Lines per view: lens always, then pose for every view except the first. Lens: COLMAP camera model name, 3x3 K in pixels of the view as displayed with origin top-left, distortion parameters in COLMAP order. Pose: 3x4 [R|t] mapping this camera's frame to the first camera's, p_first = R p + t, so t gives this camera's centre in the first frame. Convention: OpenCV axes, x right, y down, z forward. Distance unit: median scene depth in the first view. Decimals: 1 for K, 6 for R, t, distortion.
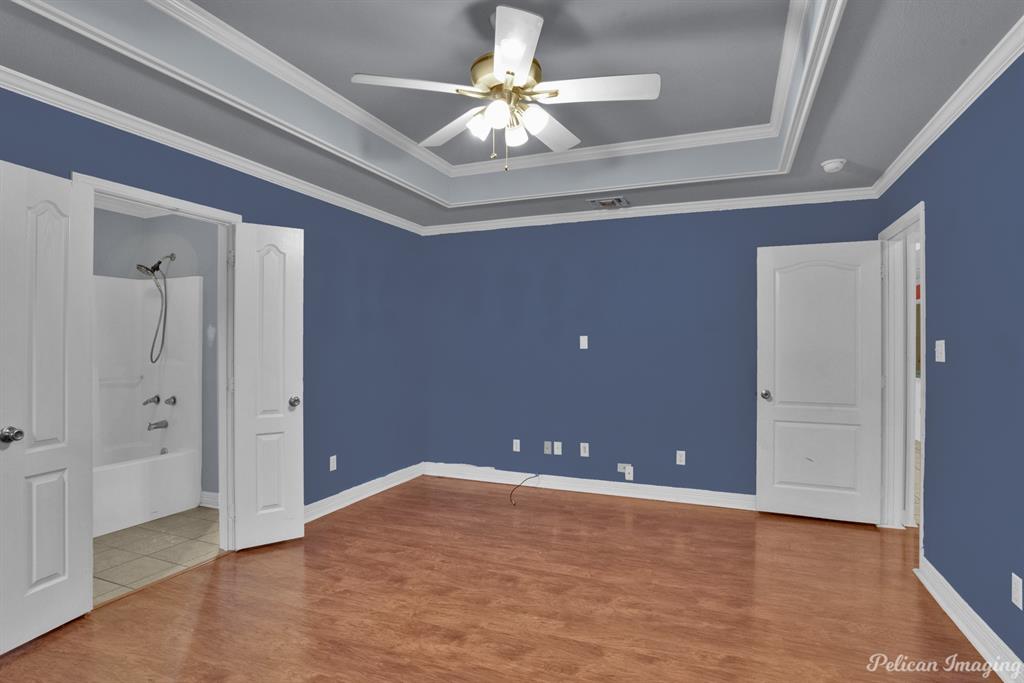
lens RADIAL K [[523.4, 0, 512.0], [0, 523.4, 342.7], [0, 0, 1]] dist [-0.050760, 0.020041]
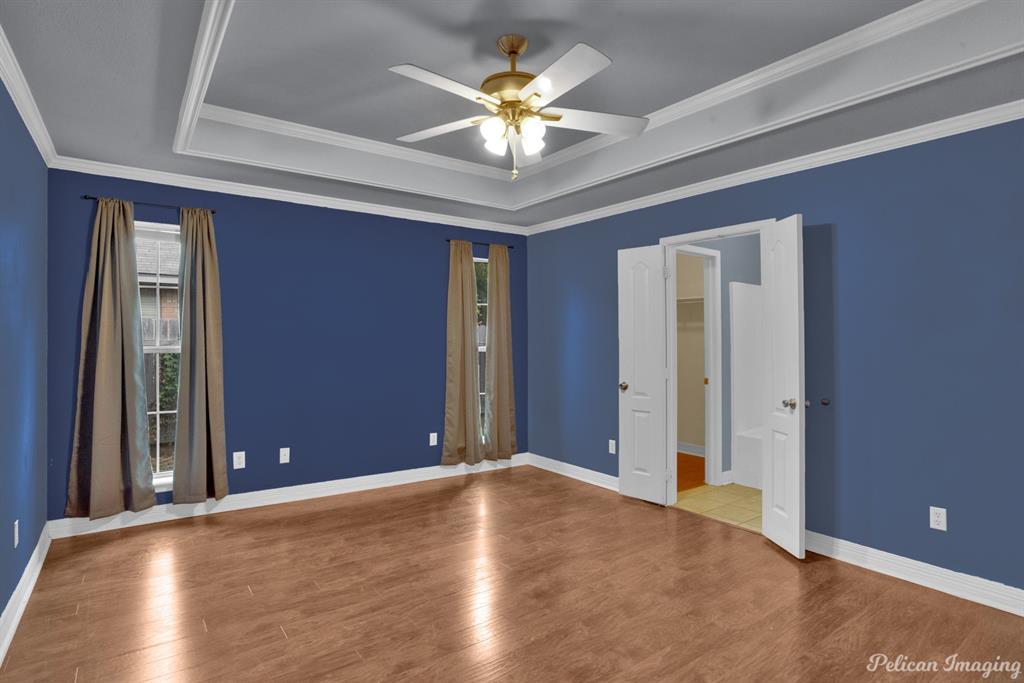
lens RADIAL K [[534.4, 0, 512.9], [0, 534.4, 334.6], [0, 0, 1]] dist [-0.059971, 0.021987]
pose [[-0.521409, -0.013073, -0.853207, 0.735003], [-0.007055, 0.999915, -0.011010, 0.006455], [0.853278, 0.000279, -0.521457, 1.242667]]
